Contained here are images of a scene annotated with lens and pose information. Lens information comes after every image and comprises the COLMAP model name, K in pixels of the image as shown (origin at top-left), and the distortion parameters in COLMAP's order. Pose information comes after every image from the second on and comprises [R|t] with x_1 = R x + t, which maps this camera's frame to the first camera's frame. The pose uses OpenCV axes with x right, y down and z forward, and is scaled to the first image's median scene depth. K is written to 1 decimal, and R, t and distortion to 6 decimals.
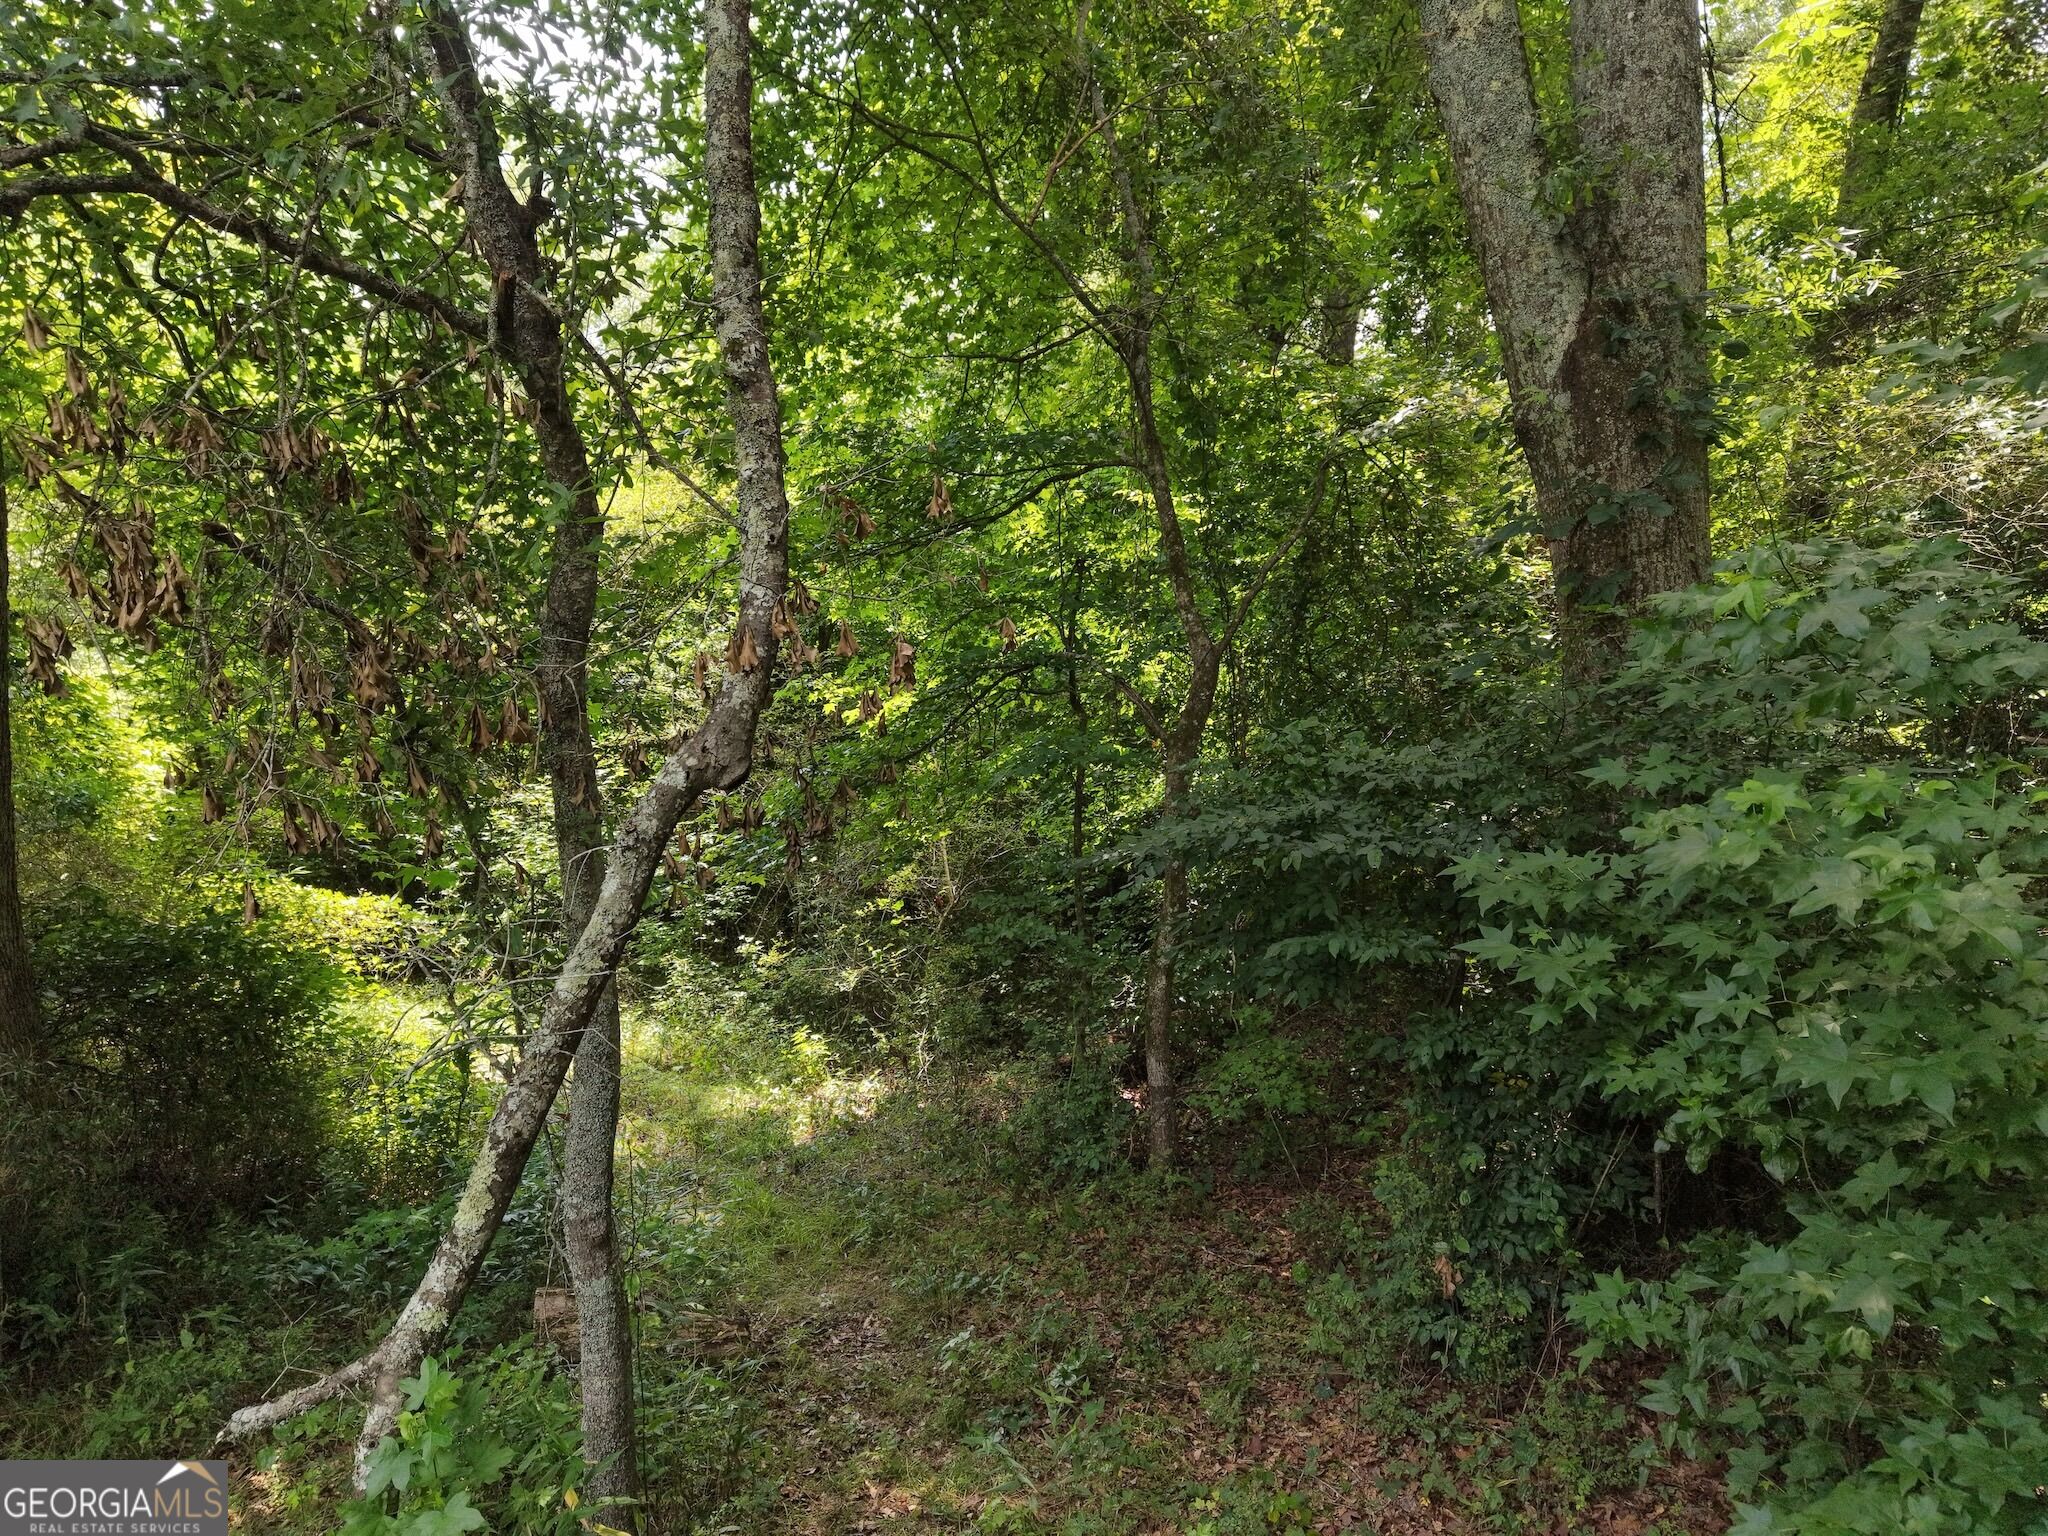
lens RADIAL K [[1408.0, 0, 1024.0], [0, 1408.0, 768.0], [0, 0, 1]] dist [0.042705, -0.026220]
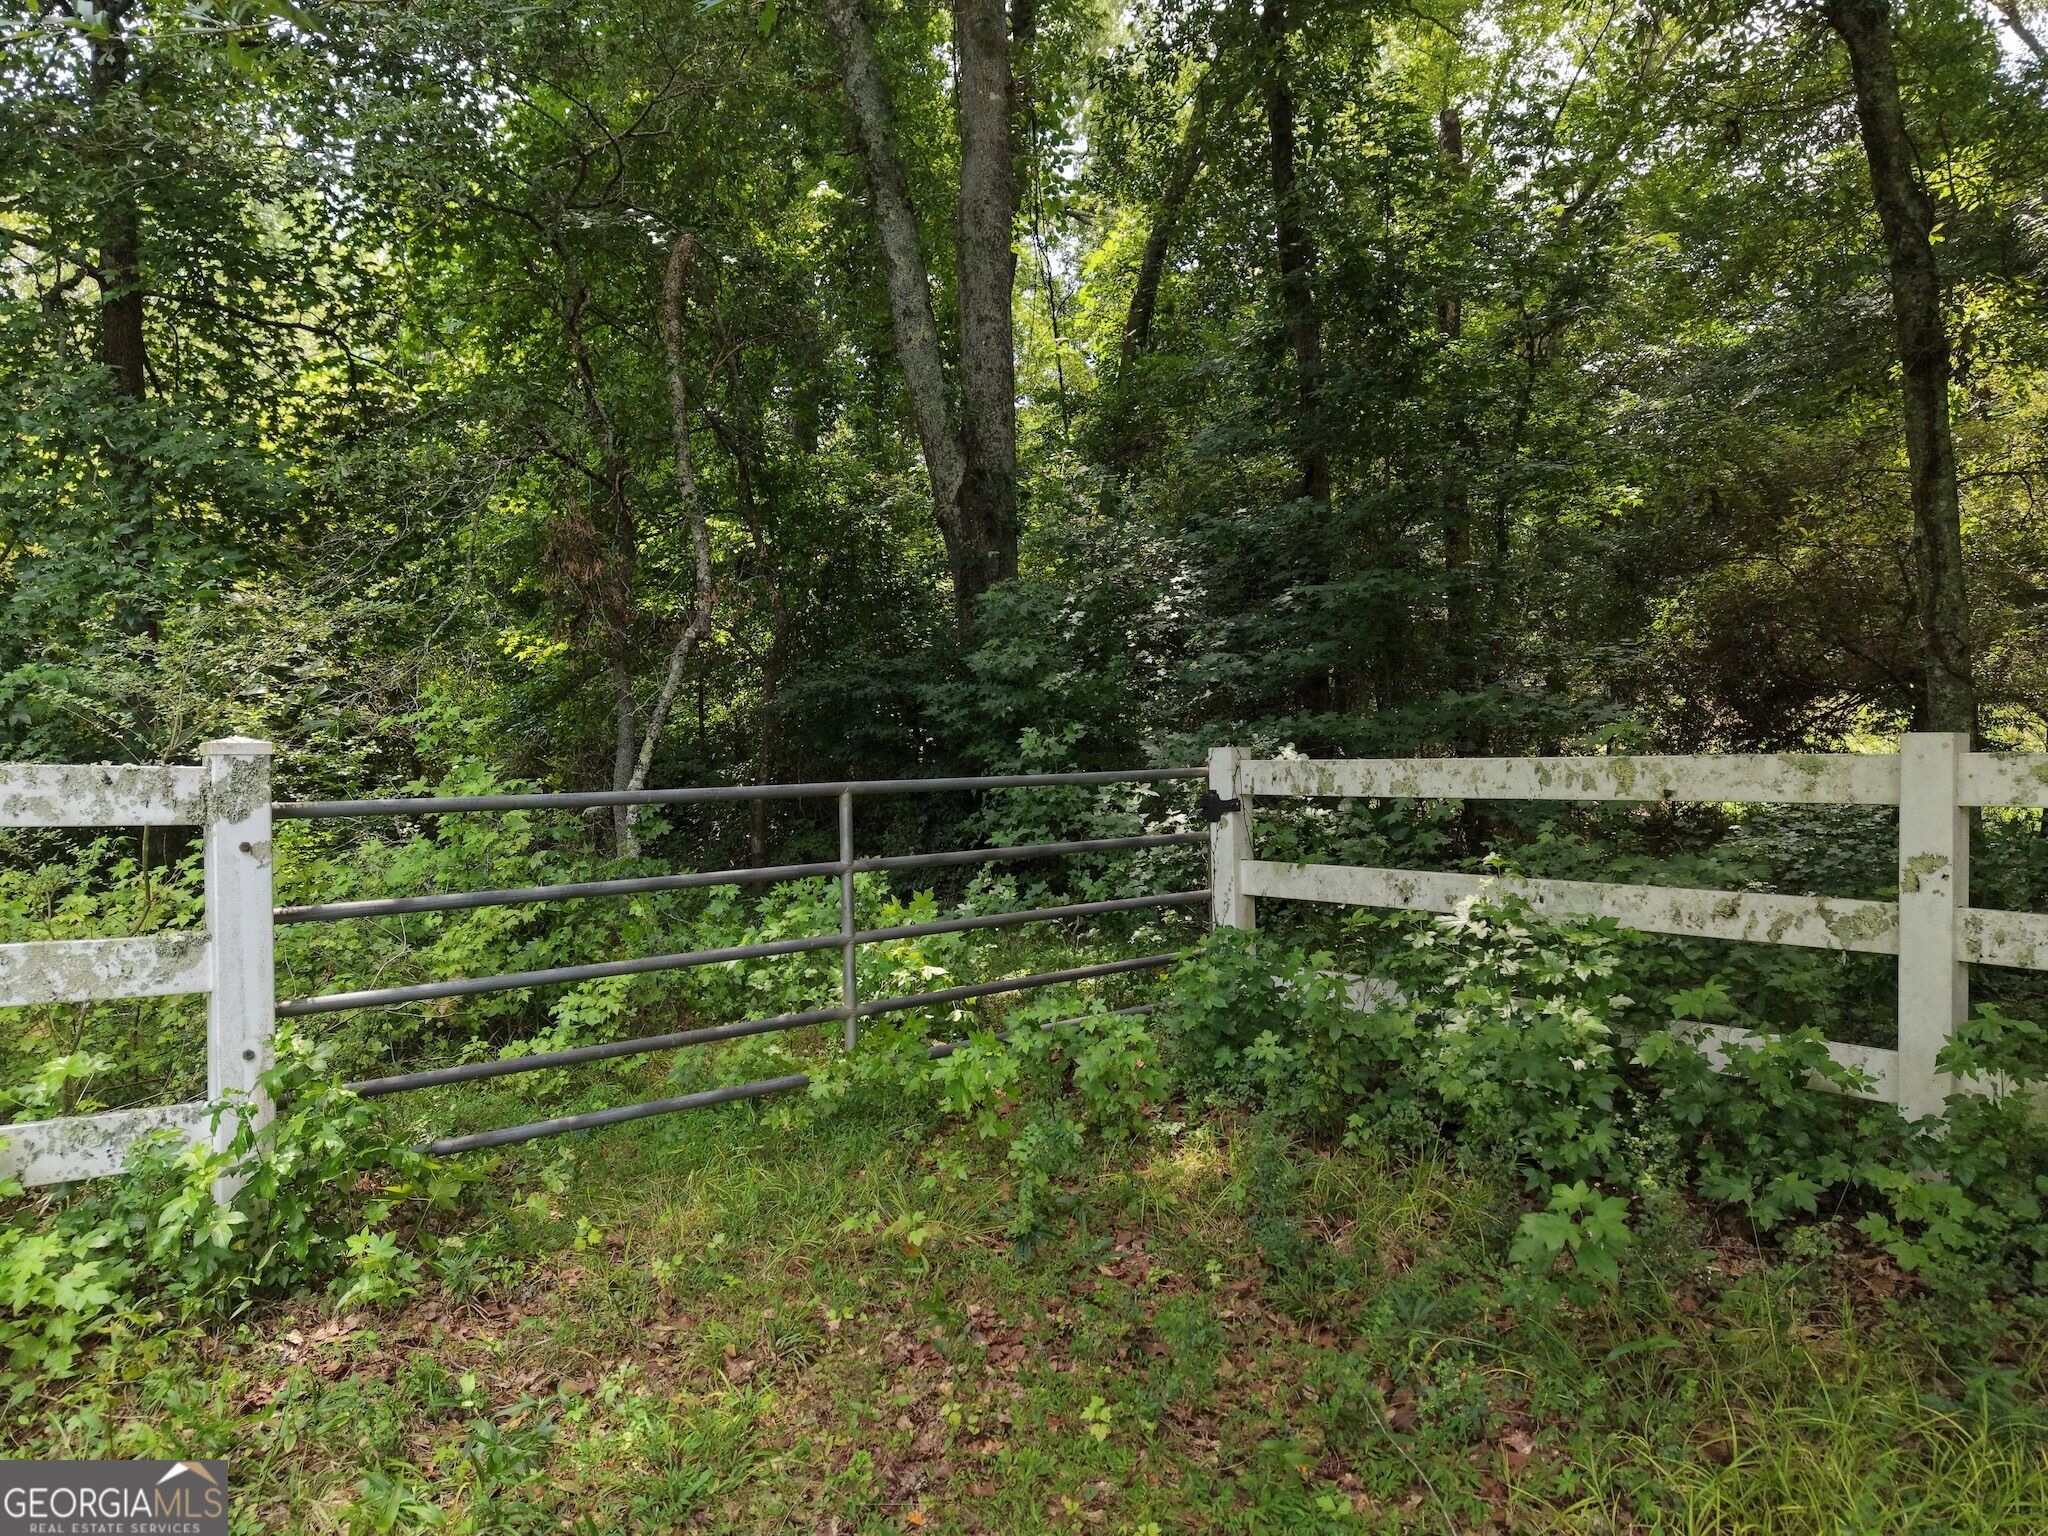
lens RADIAL K [[1408.0, 0, 1024.0], [0, 1408.0, 768.0], [0, 0, 1]] dist [0.042705, -0.026220]
pose [[0.924782, -0.000852, 0.380497, -0.319455], [-0.001725, 0.999978, 0.006430, 0.114394], [-0.380494, -0.006603, 0.924760, -0.951412]]
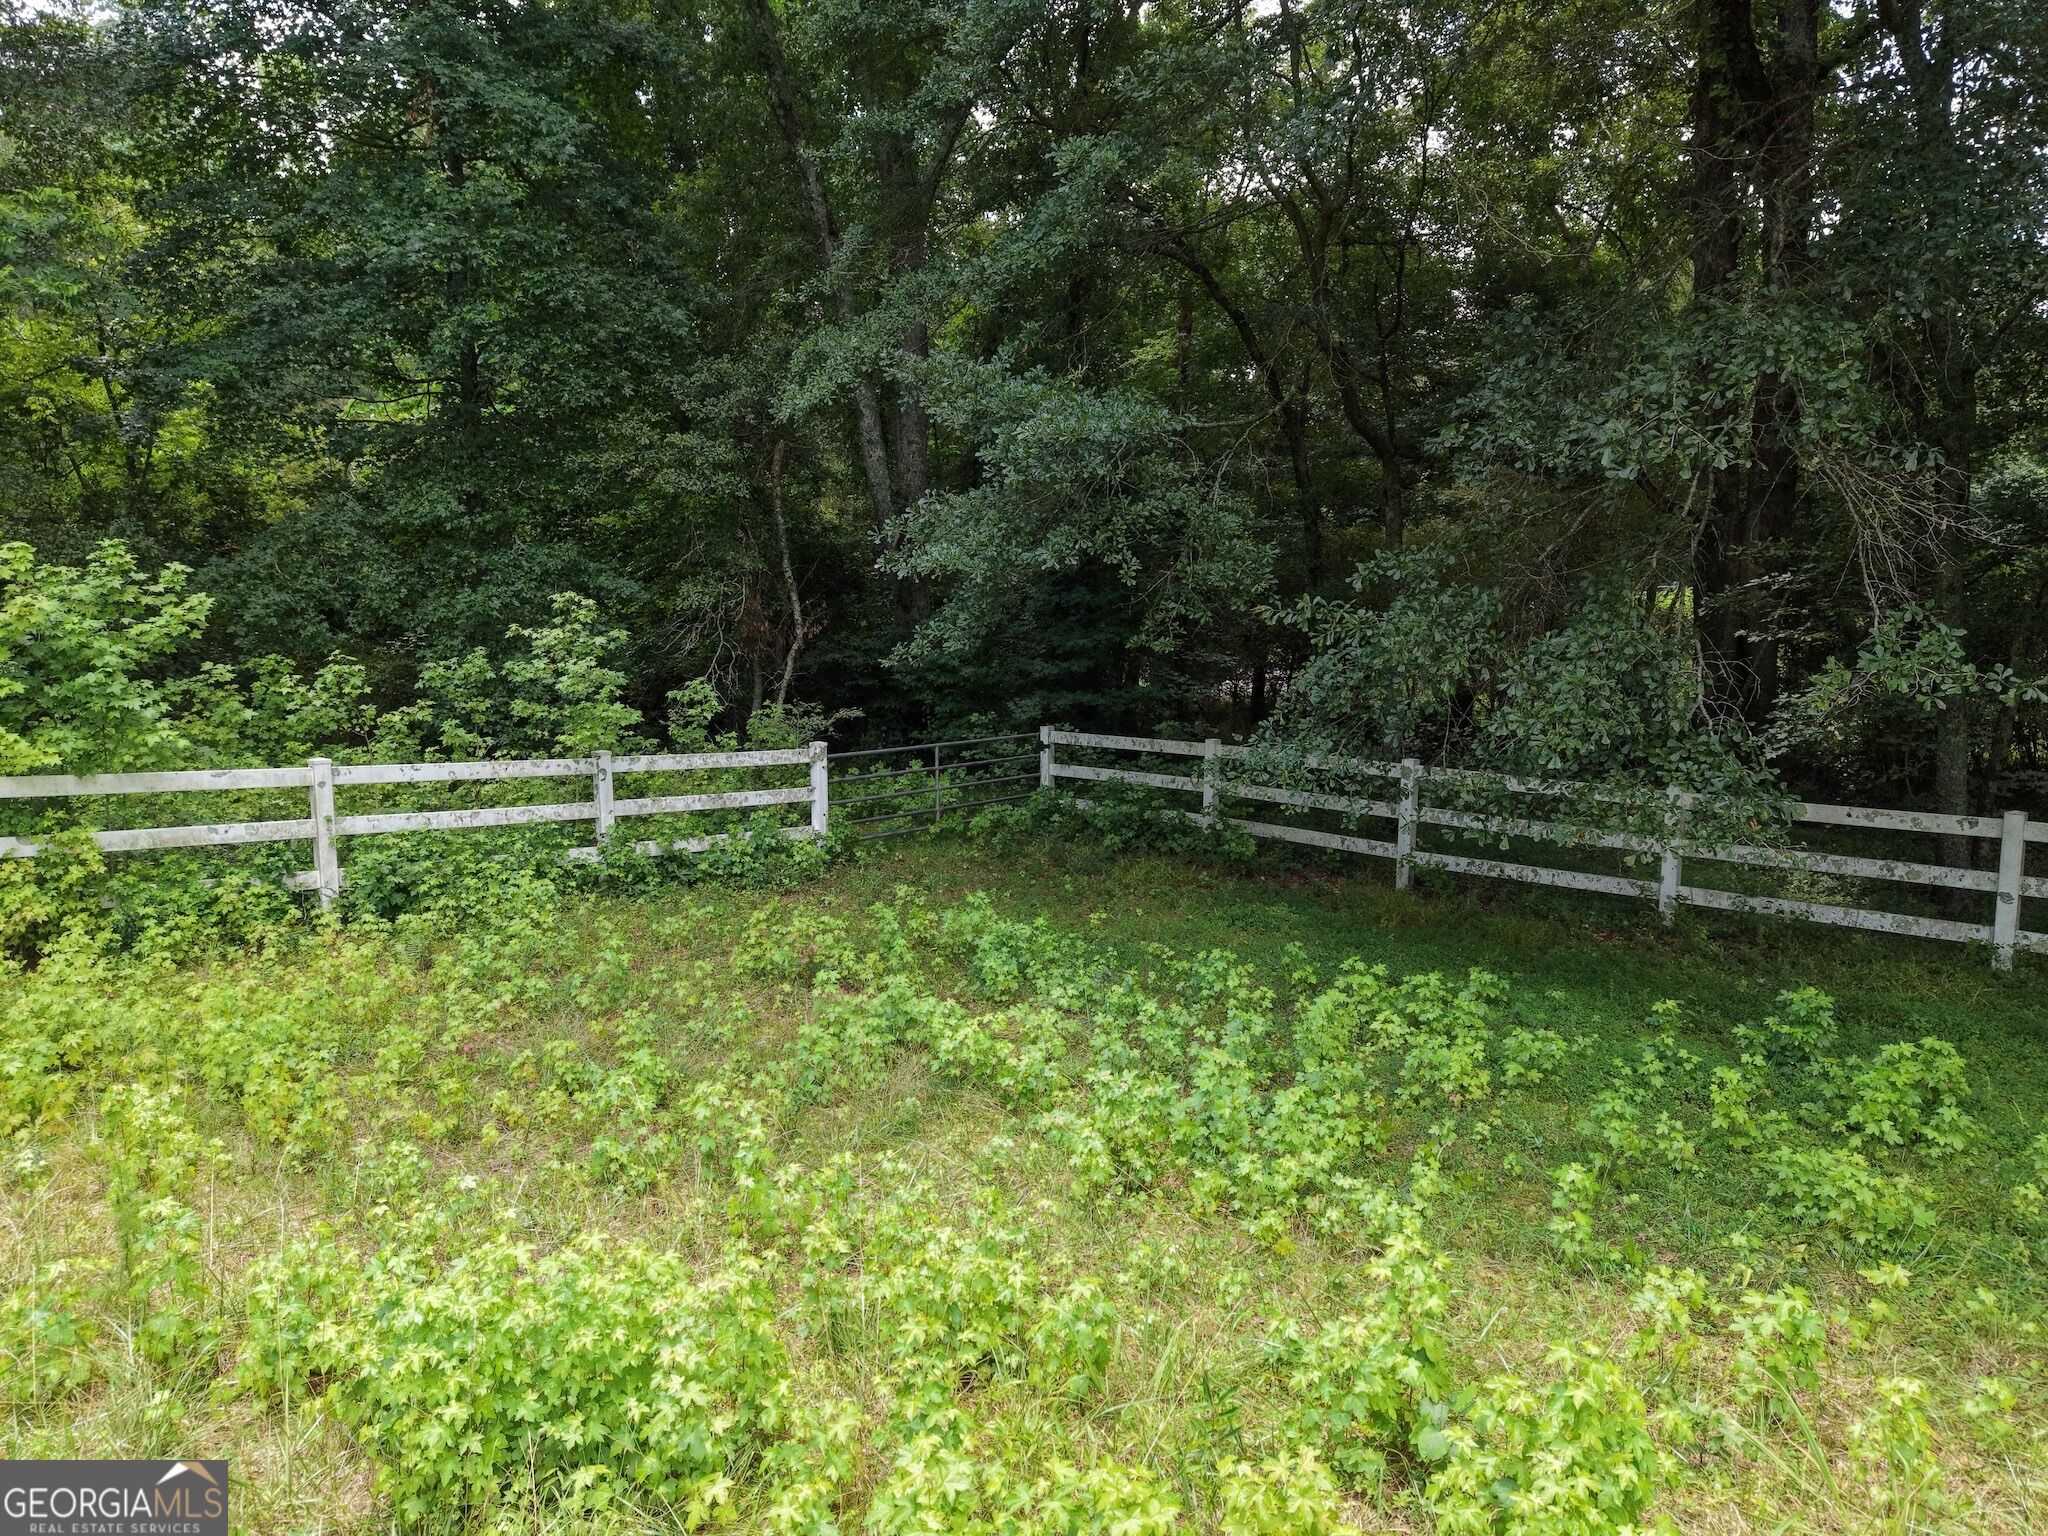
lens RADIAL K [[1408.0, 0, 1024.0], [0, 1408.0, 768.0], [0, 0, 1]] dist [0.042705, -0.026220]
pose [[0.867471, -0.038470, 0.495999, -1.461734], [-0.015670, 0.994398, 0.104531, -0.146757], [-0.497242, -0.098450, 0.862008, -2.858139]]
